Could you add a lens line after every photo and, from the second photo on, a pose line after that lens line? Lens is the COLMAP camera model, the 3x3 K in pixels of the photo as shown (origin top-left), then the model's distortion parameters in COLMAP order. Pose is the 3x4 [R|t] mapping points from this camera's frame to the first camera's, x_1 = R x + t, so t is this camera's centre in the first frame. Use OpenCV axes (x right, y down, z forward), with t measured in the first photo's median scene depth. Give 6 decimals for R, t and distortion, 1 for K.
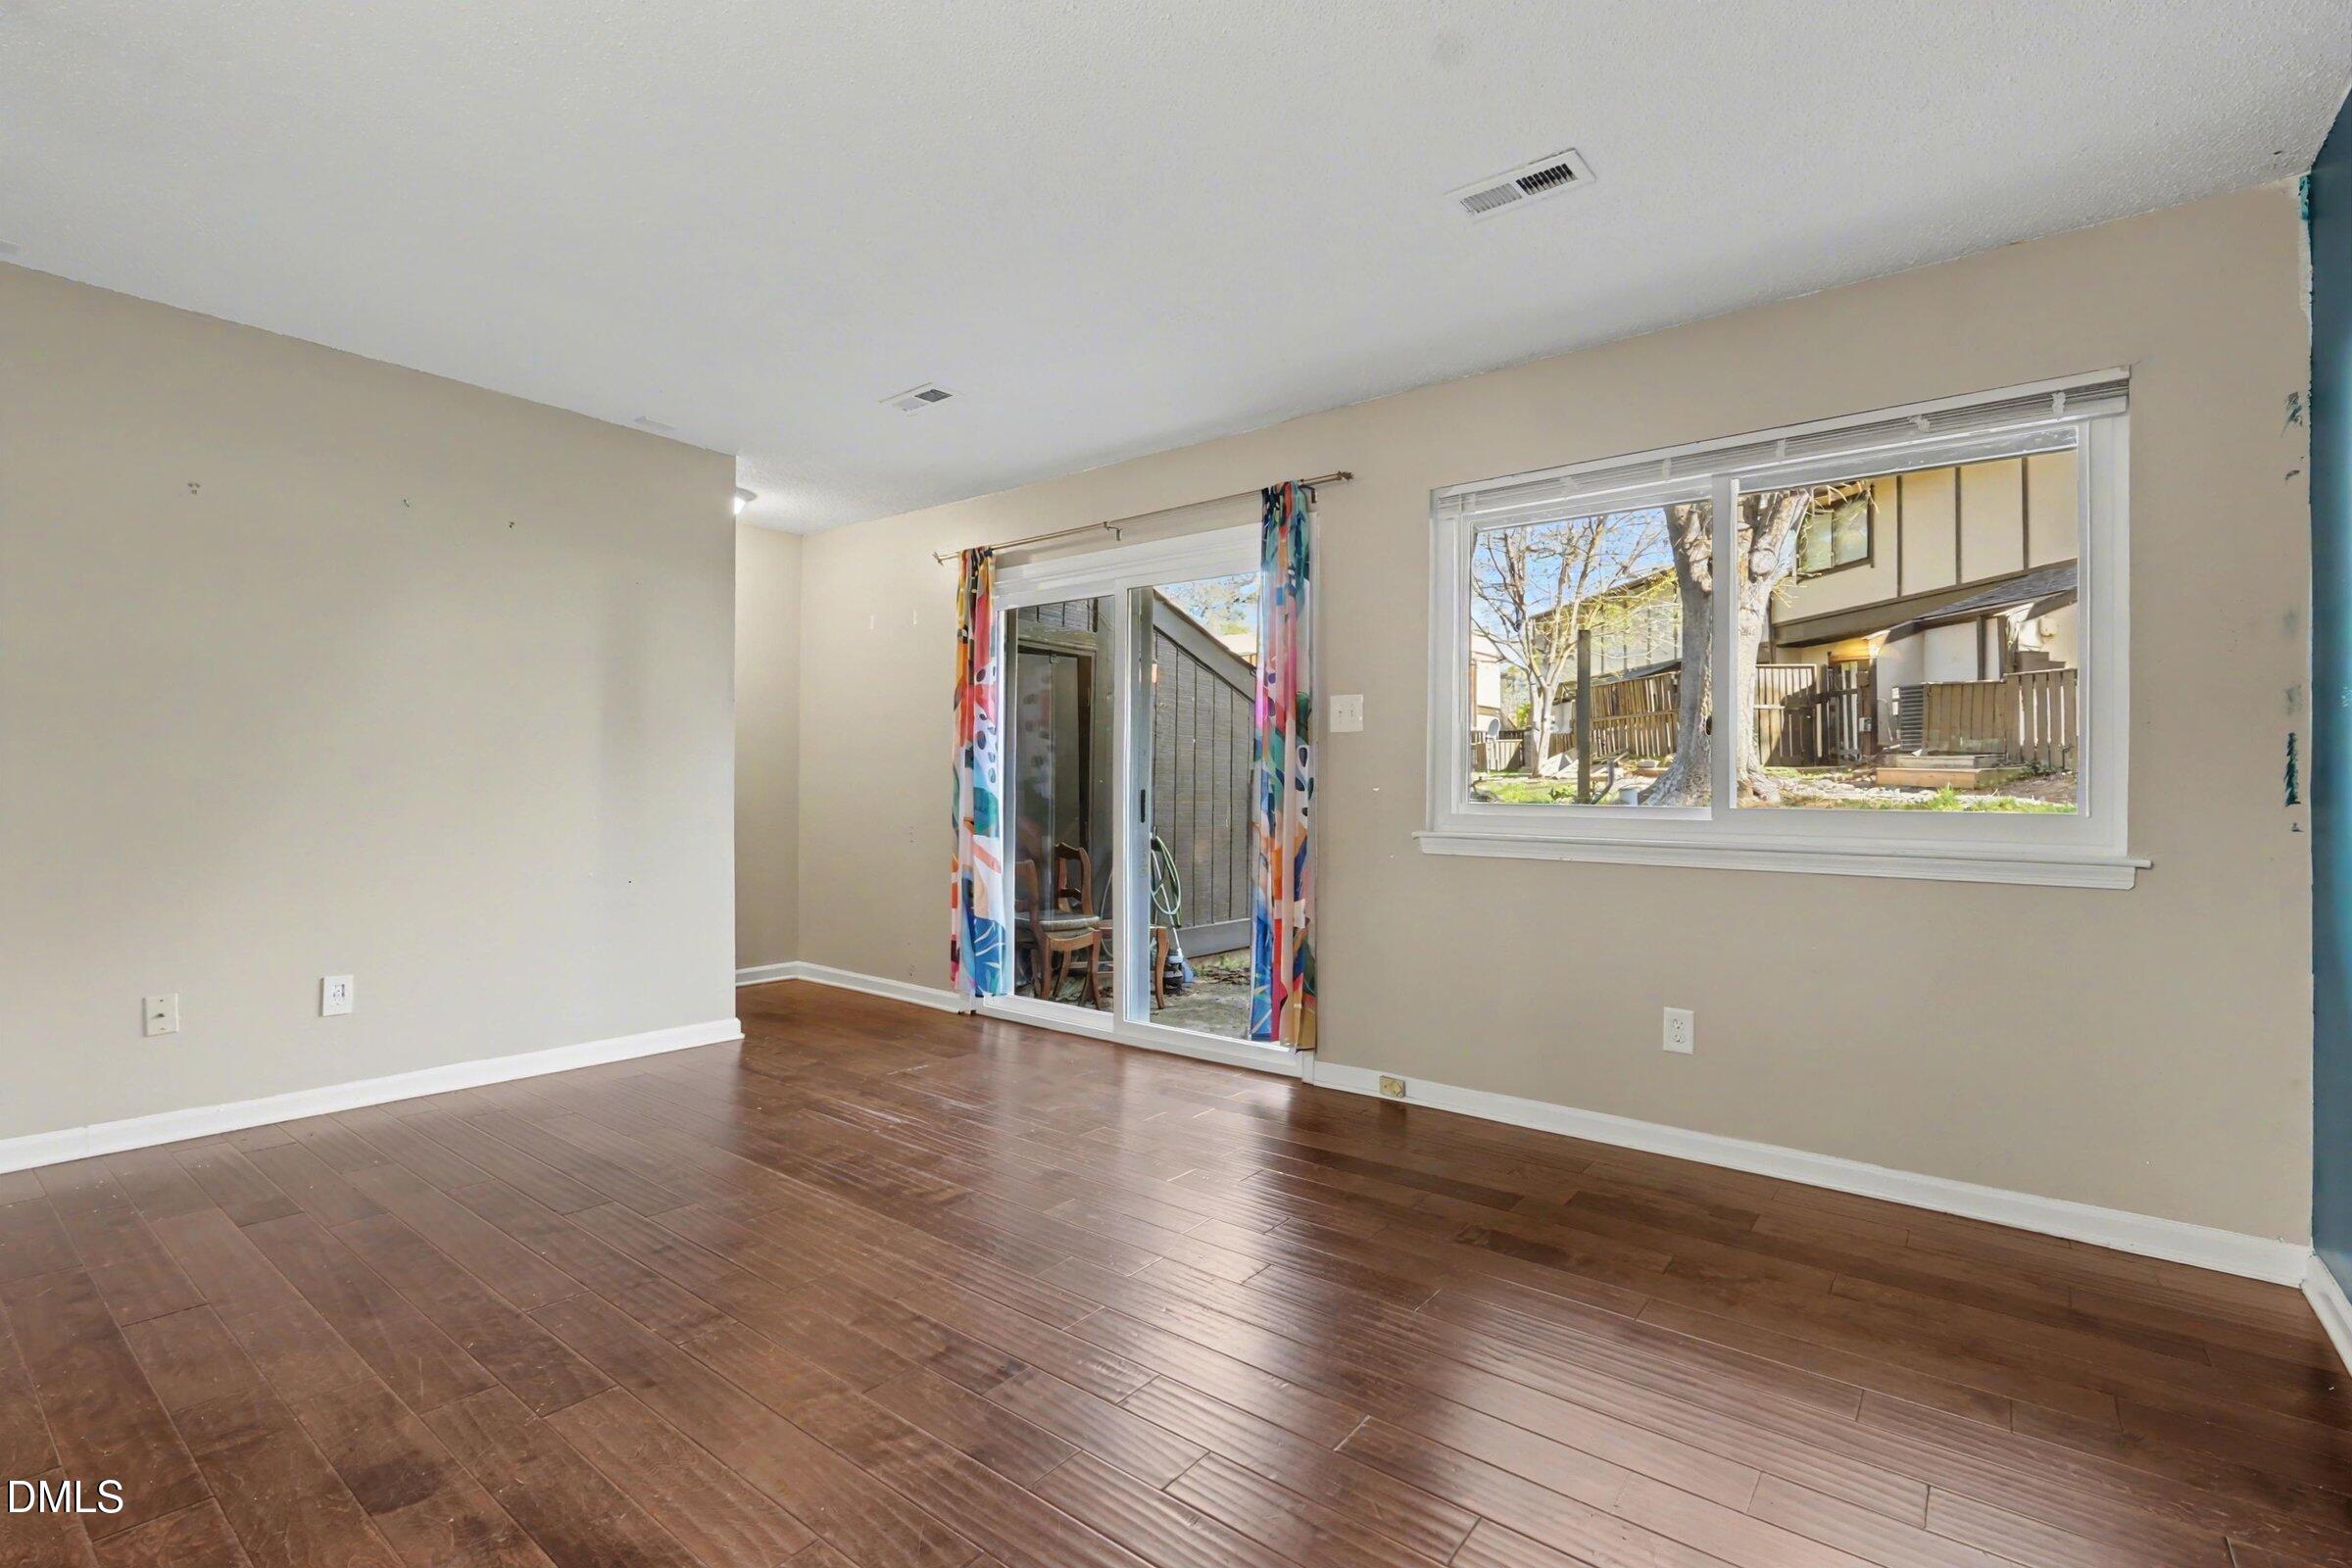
lens RADIAL K [[1081.7, 0, 1157.5], [0, 1081.7, 782.2], [0, 0, 1]] dist [-0.010186, 0.001793]
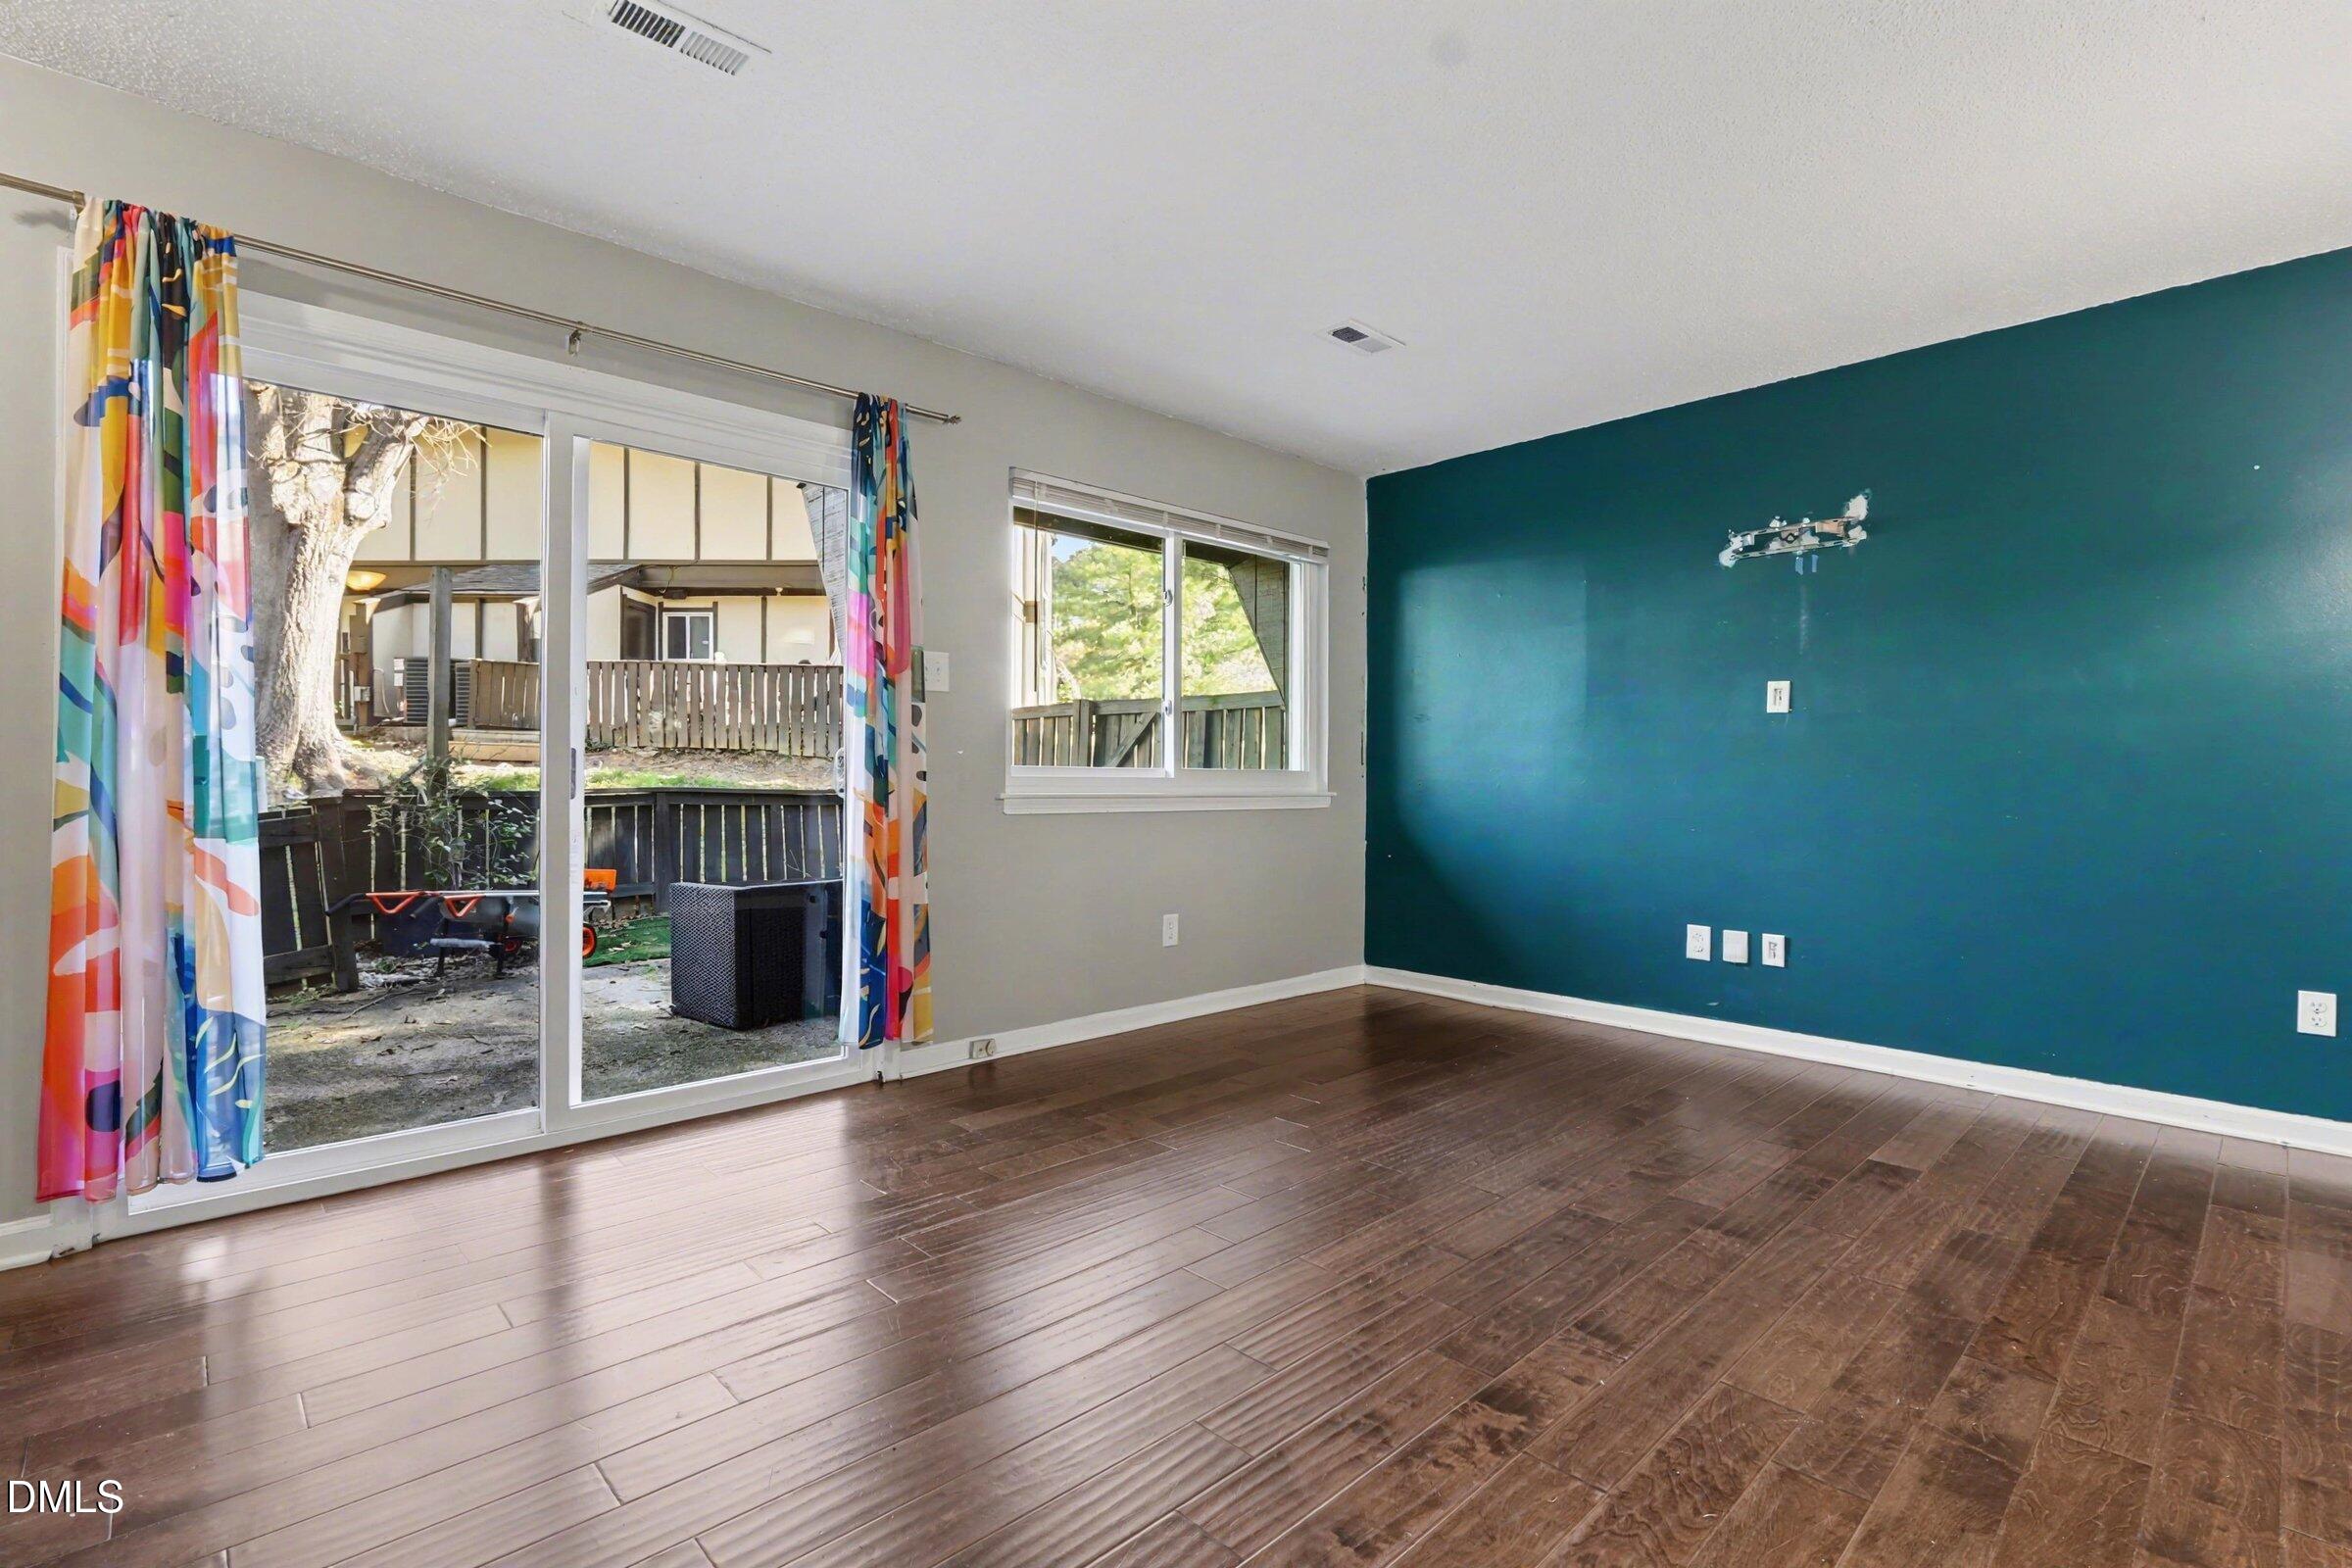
lens RADIAL K [[1081.7, 0, 1184.5], [0, 1081.7, 774.2], [0, 0, 1]] dist [-0.010186, 0.001793]
pose [[0.134148, -0.005092, 0.990948, -0.689632], [-0.009158, 0.999938, 0.006378, 0.016916], [-0.990919, -0.009931, 0.134093, 0.623398]]
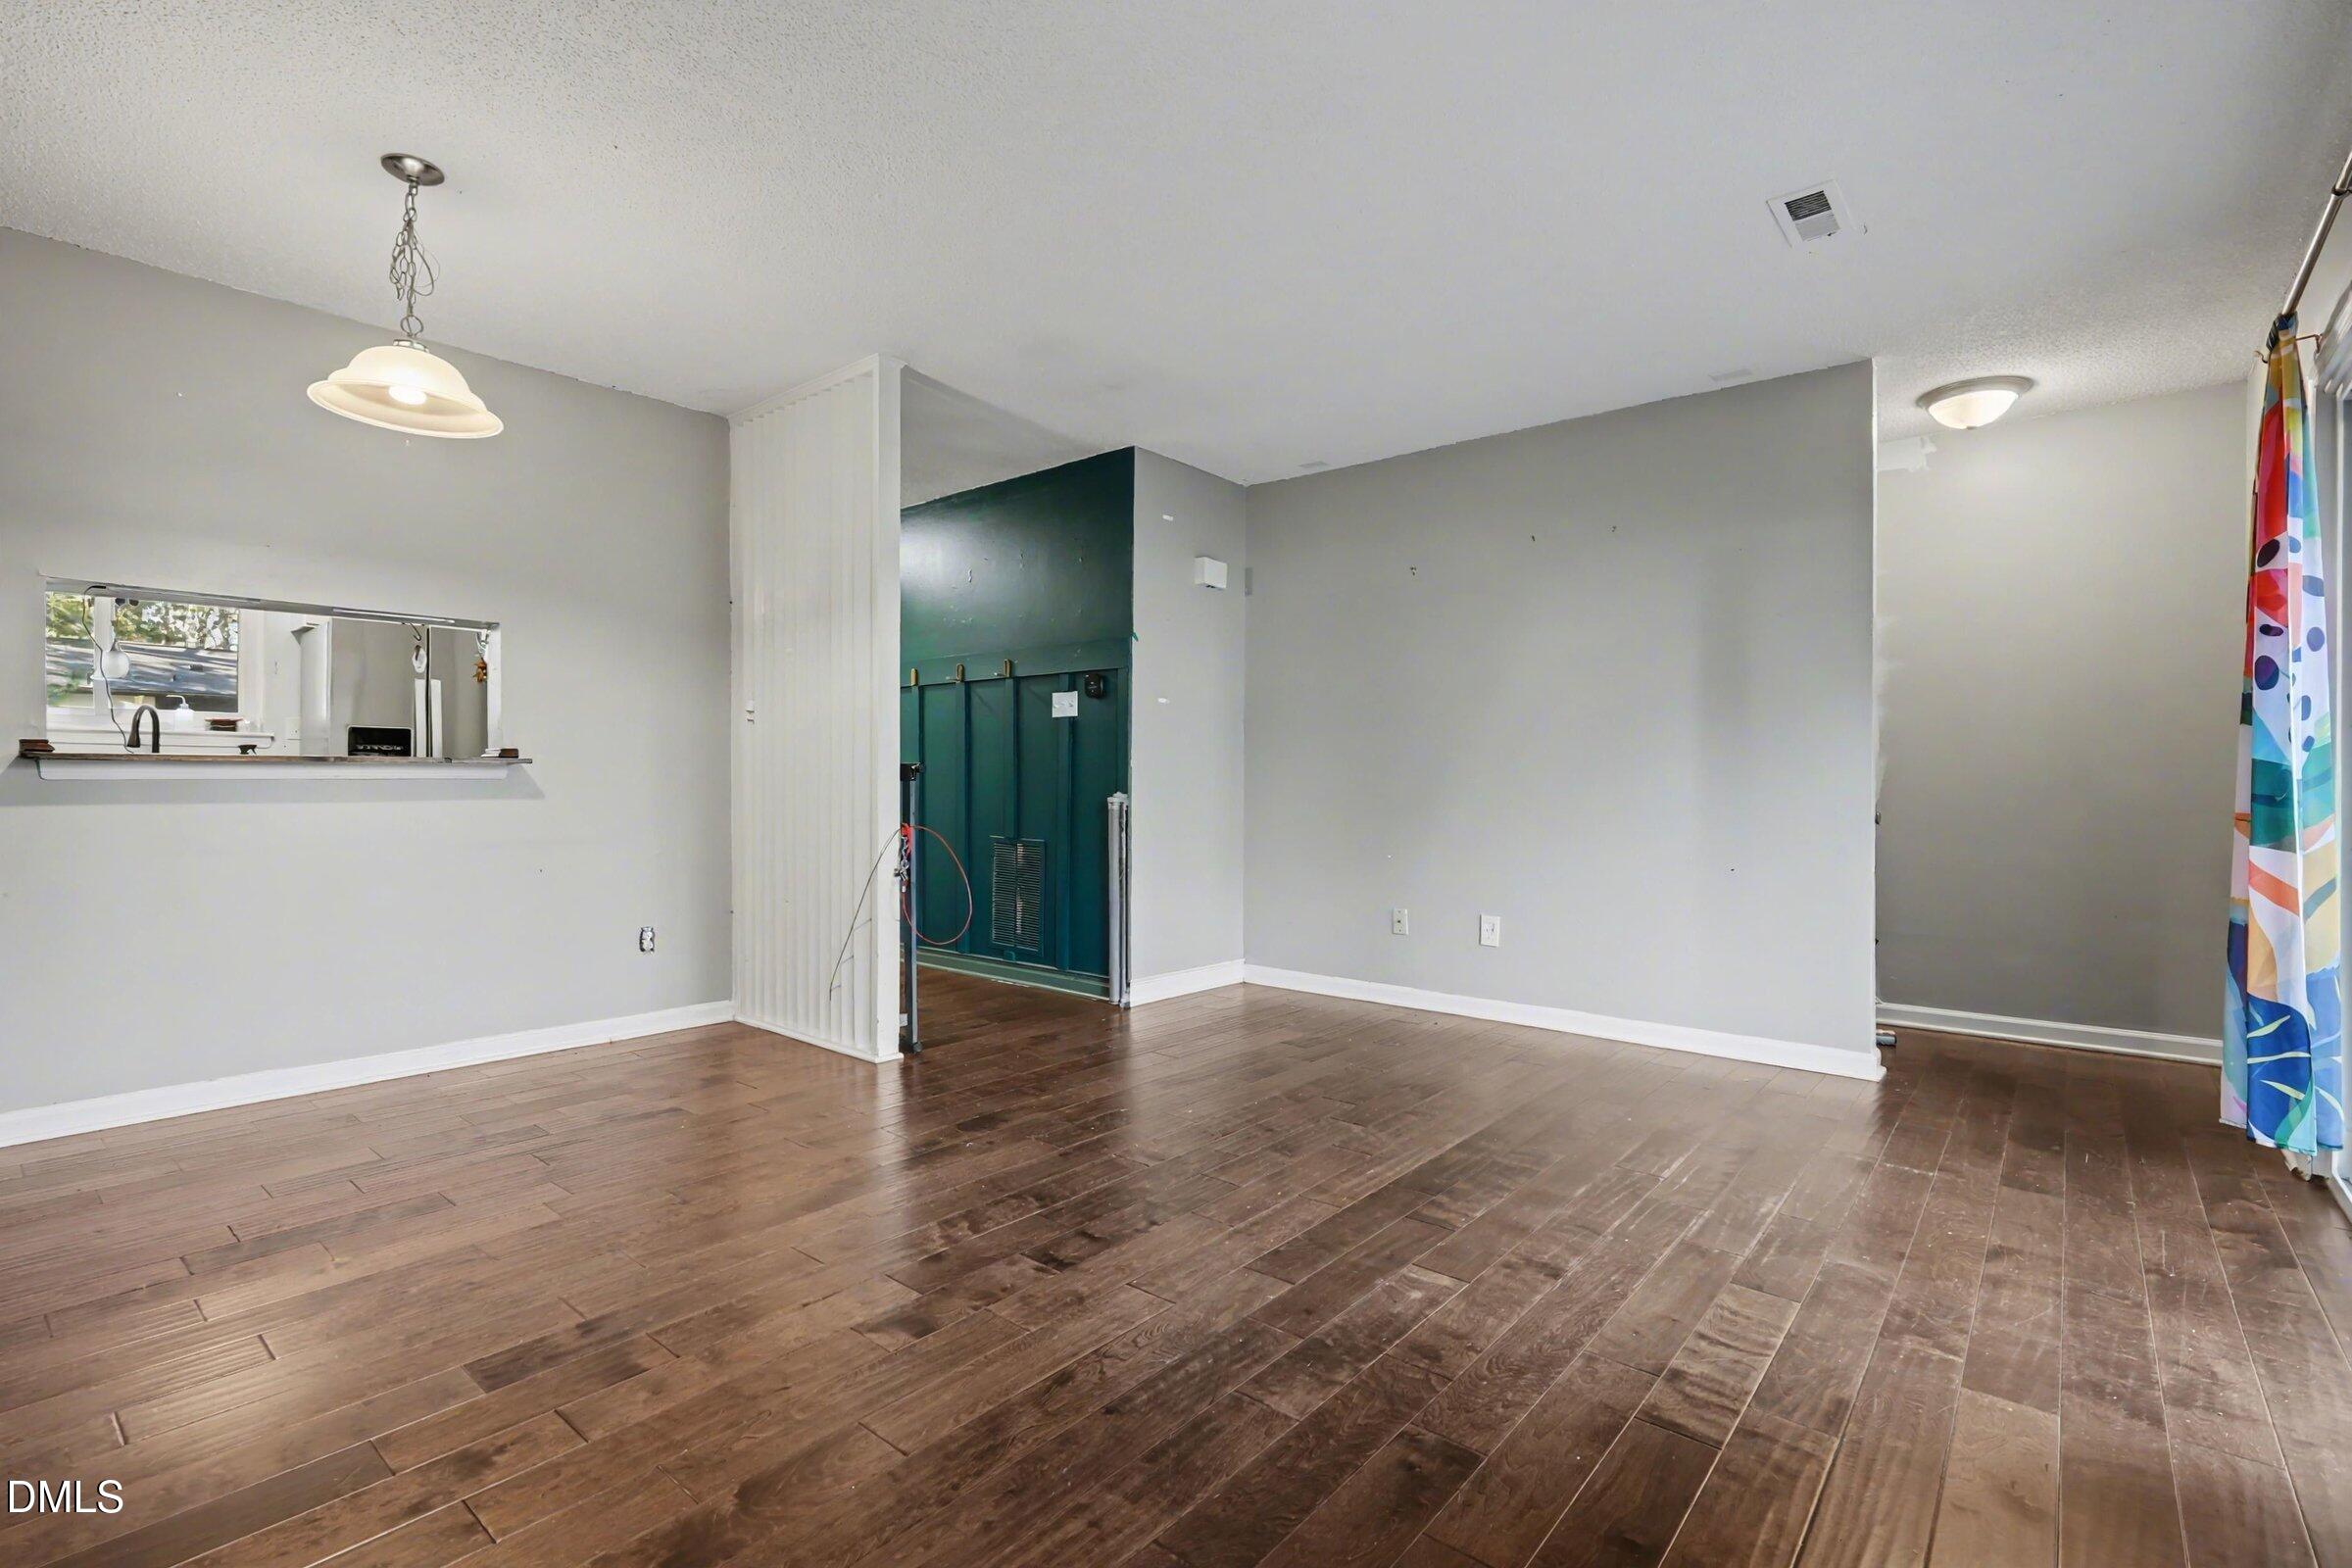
lens RADIAL K [[1081.7, 0, 1185.7], [0, 1081.7, 789.1], [0, 0, 1]] dist [-0.010186, 0.001793]
pose [[-0.025865, -0.006554, -0.999644, 0.475769], [-0.003430, 0.999973, -0.006468, 0.029942], [0.999660, 0.003262, -0.025887, 0.562029]]
